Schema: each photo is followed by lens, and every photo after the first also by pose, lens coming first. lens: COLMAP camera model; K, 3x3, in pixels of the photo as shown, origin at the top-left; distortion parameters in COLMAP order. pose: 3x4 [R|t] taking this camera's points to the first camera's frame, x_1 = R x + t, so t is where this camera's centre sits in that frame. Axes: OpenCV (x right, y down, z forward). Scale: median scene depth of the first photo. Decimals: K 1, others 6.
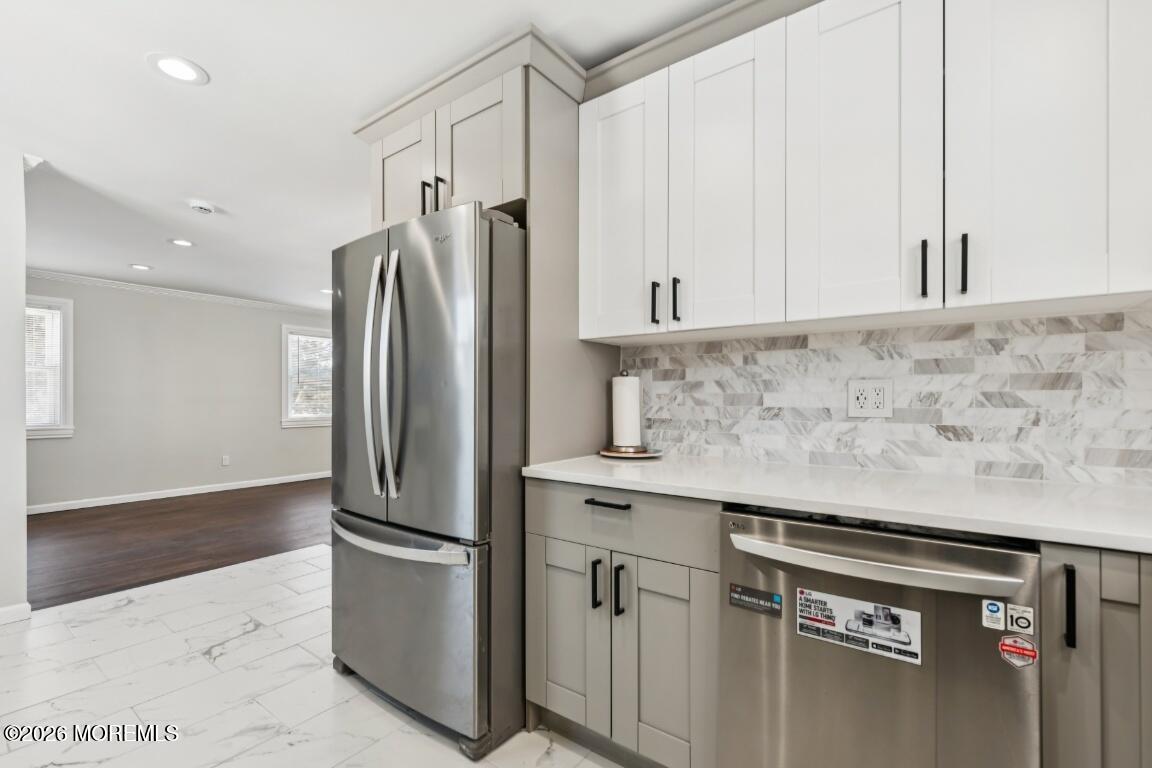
lens RADIAL K [[508.1, 0, 556.9], [0, 508.1, 398.7], [0, 0, 1]] dist [0.001631, -0.001881]
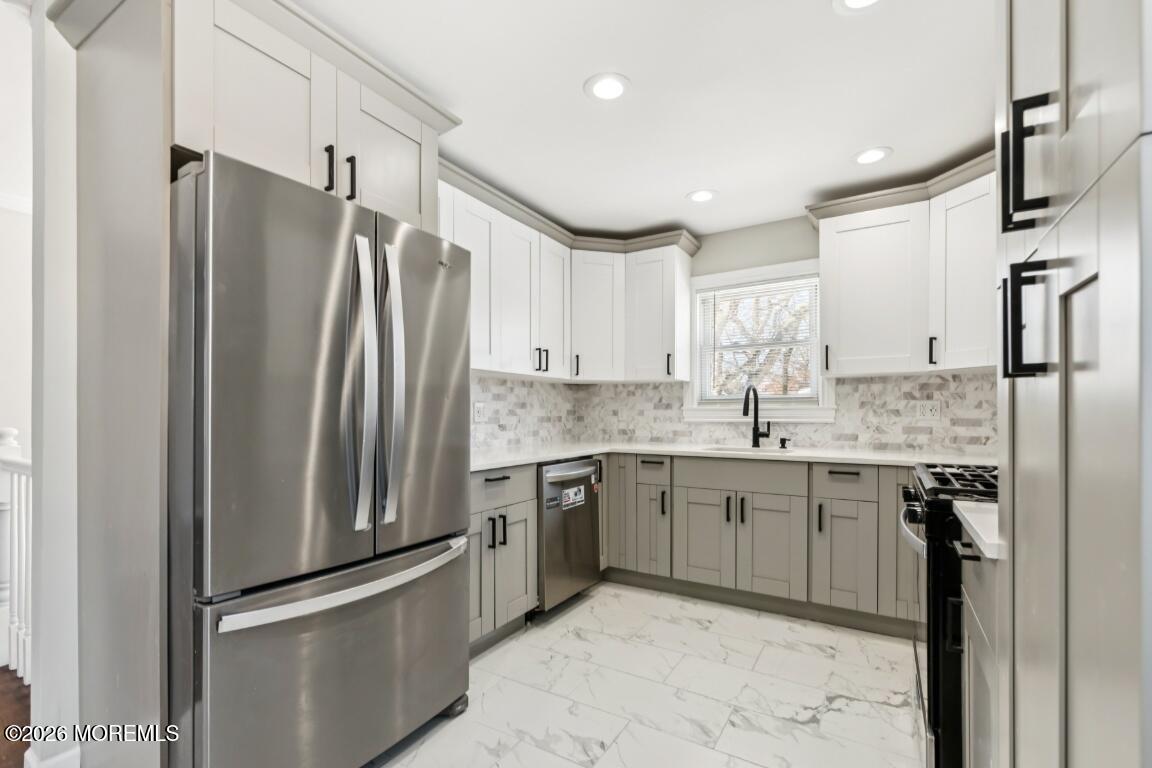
lens RADIAL K [[508.1, 0, 585.9], [0, 508.1, 412.4], [0, 0, 1]] dist [0.001631, -0.001881]
pose [[-0.118830, 0.002573, 0.992911, -1.538420], [0.003936, 0.999990, -0.002120, 0.006690], [-0.992907, 0.003656, -0.118839, 0.940367]]
